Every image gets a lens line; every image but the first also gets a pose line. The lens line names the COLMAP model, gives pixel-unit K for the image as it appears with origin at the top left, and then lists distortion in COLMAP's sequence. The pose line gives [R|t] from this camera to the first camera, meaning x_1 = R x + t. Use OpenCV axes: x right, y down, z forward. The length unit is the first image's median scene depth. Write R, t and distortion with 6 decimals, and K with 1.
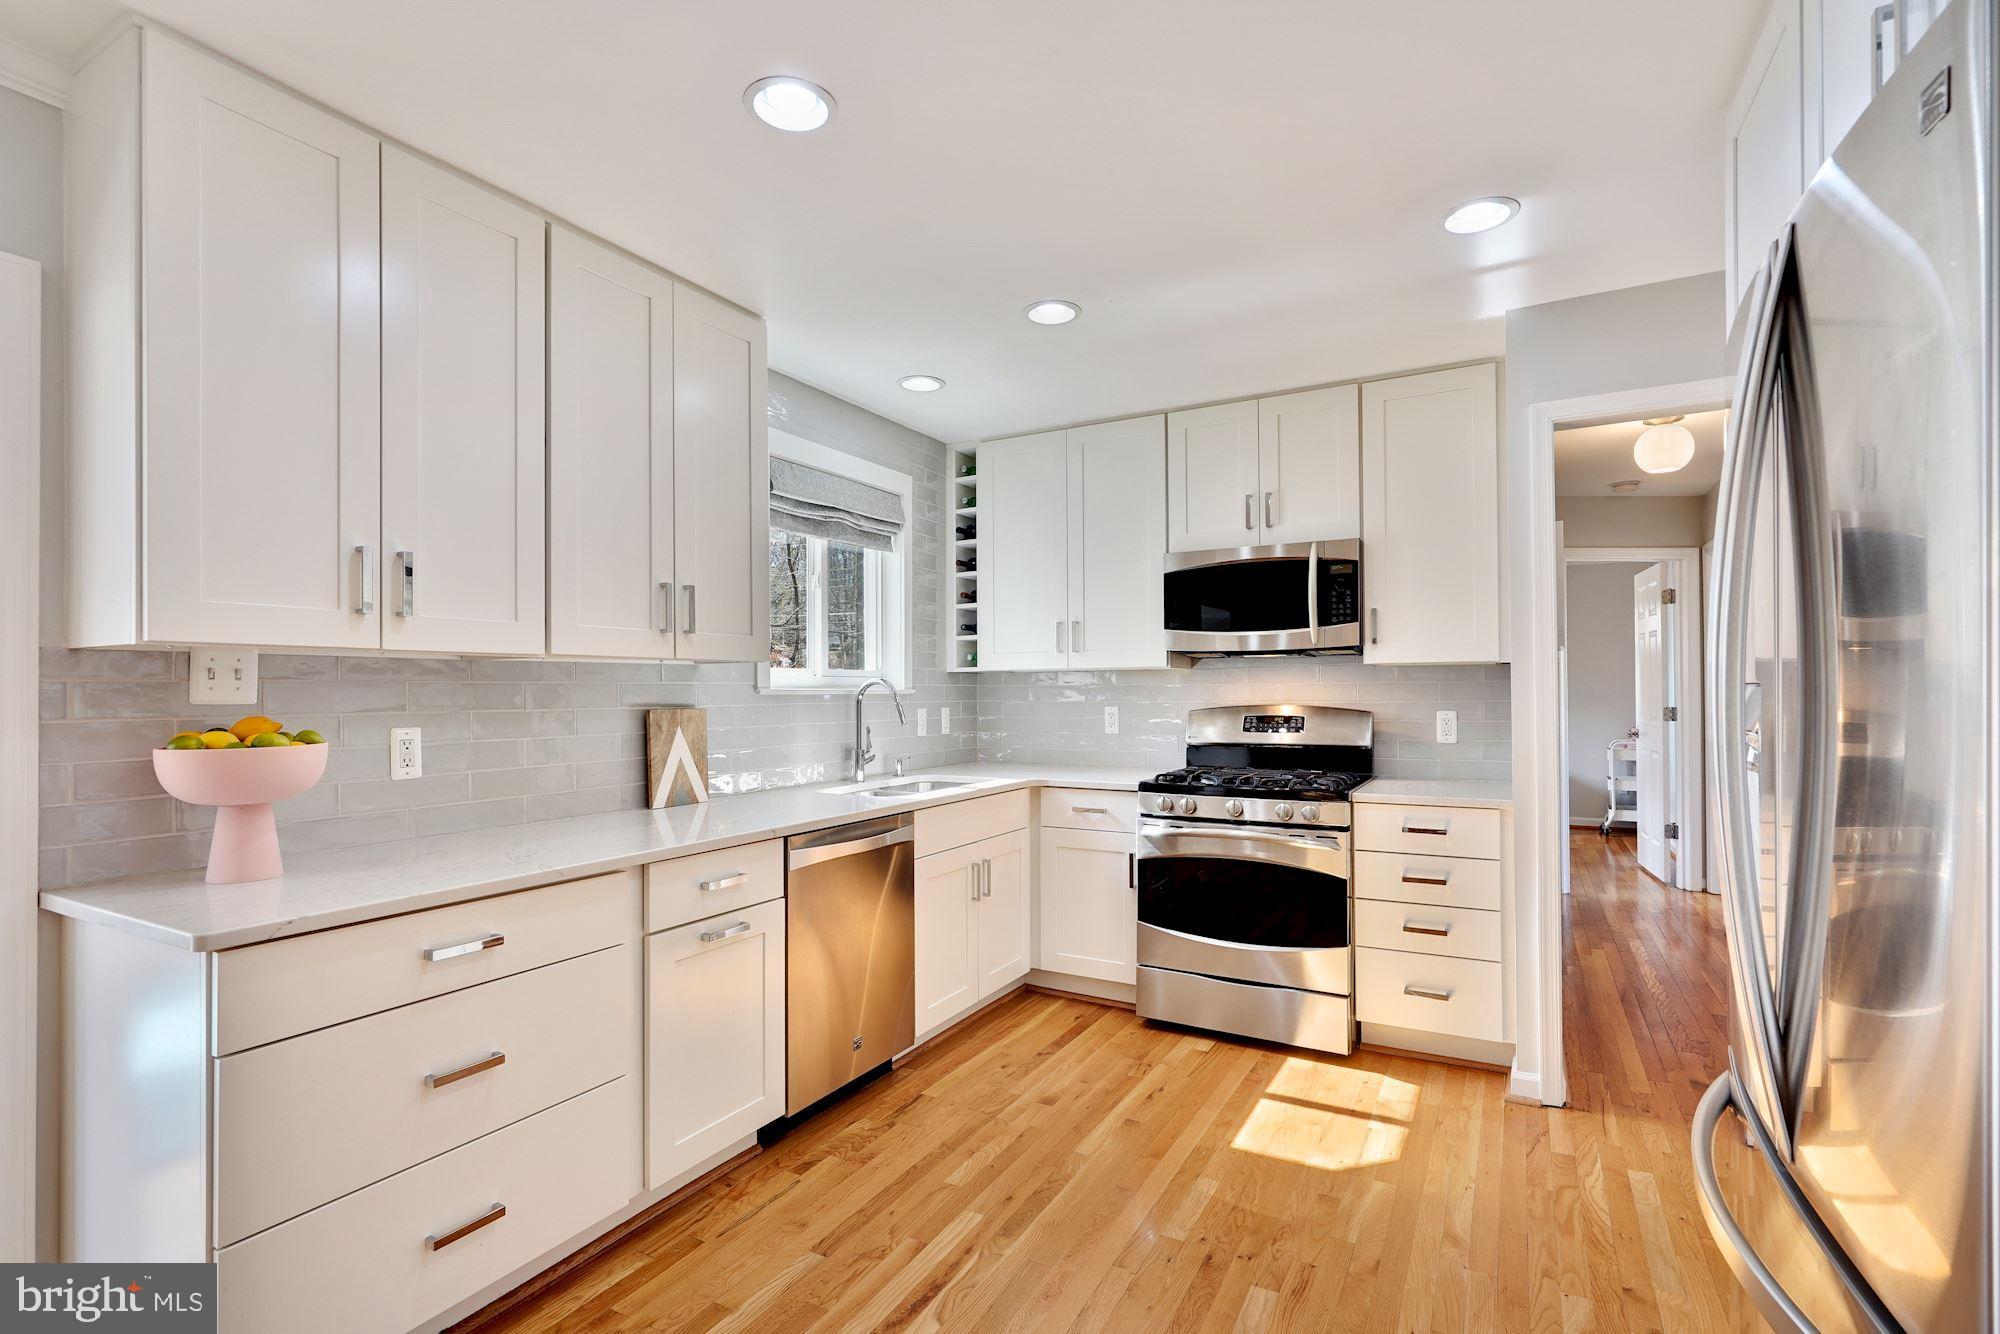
lens RADIAL K [[920.2, 0, 991.1], [0, 920.2, 681.7], [0, 0, 1]] dist [-0.005707, 0.001318]
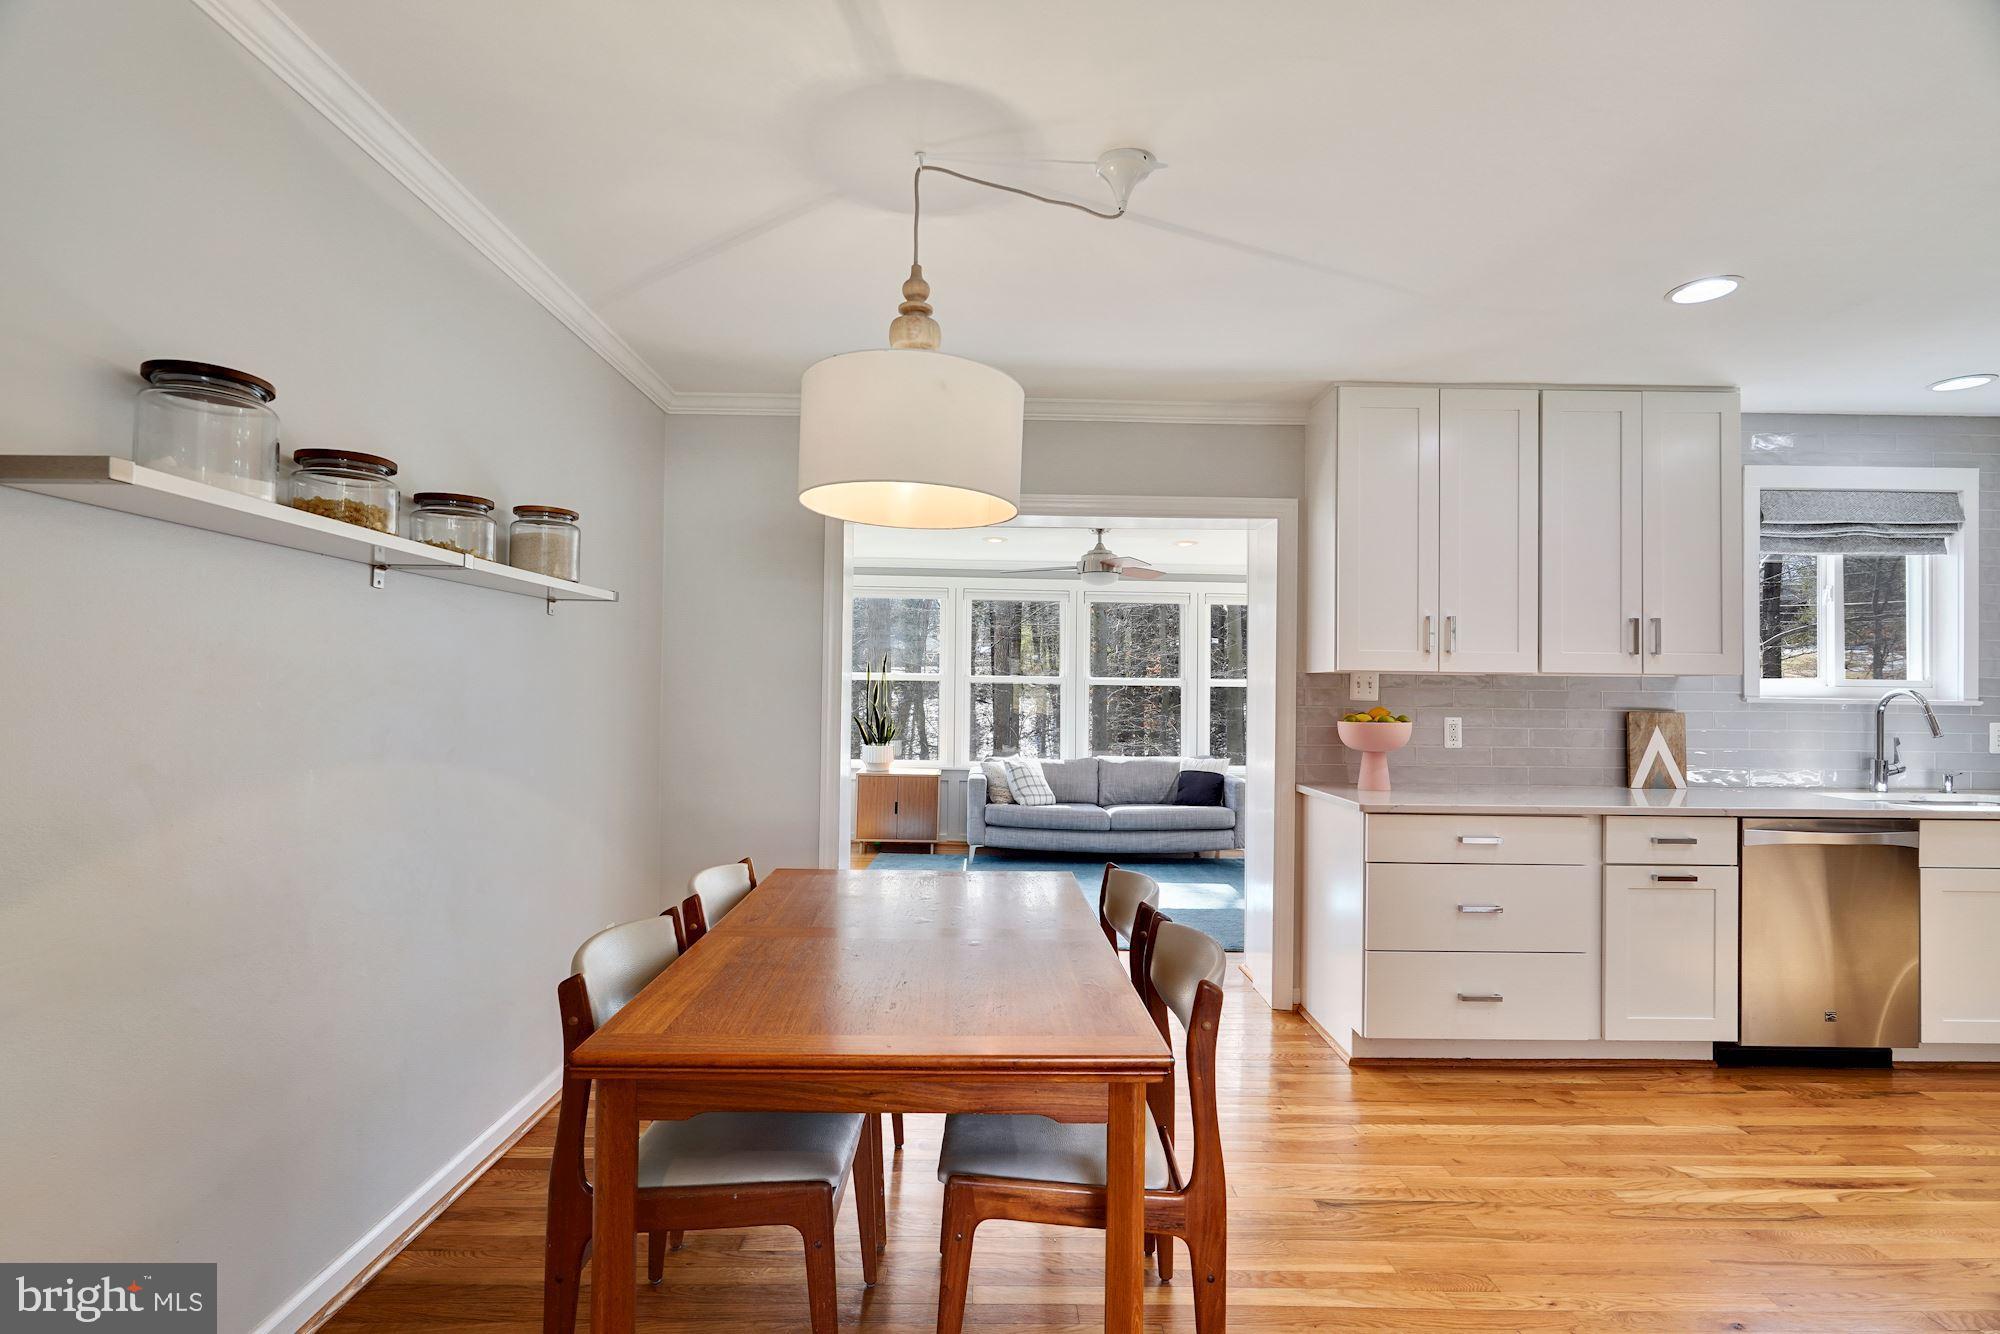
lens RADIAL K [[920.2, 0, 996.2], [0, 920.2, 677.3], [0, 0, 1]] dist [-0.005707, 0.001318]
pose [[0.505514, 0.000902, -0.862818, 0.308166], [-0.007146, 0.999970, -0.003141, -0.008664], [0.862789, 0.007753, 0.505505, -0.449910]]
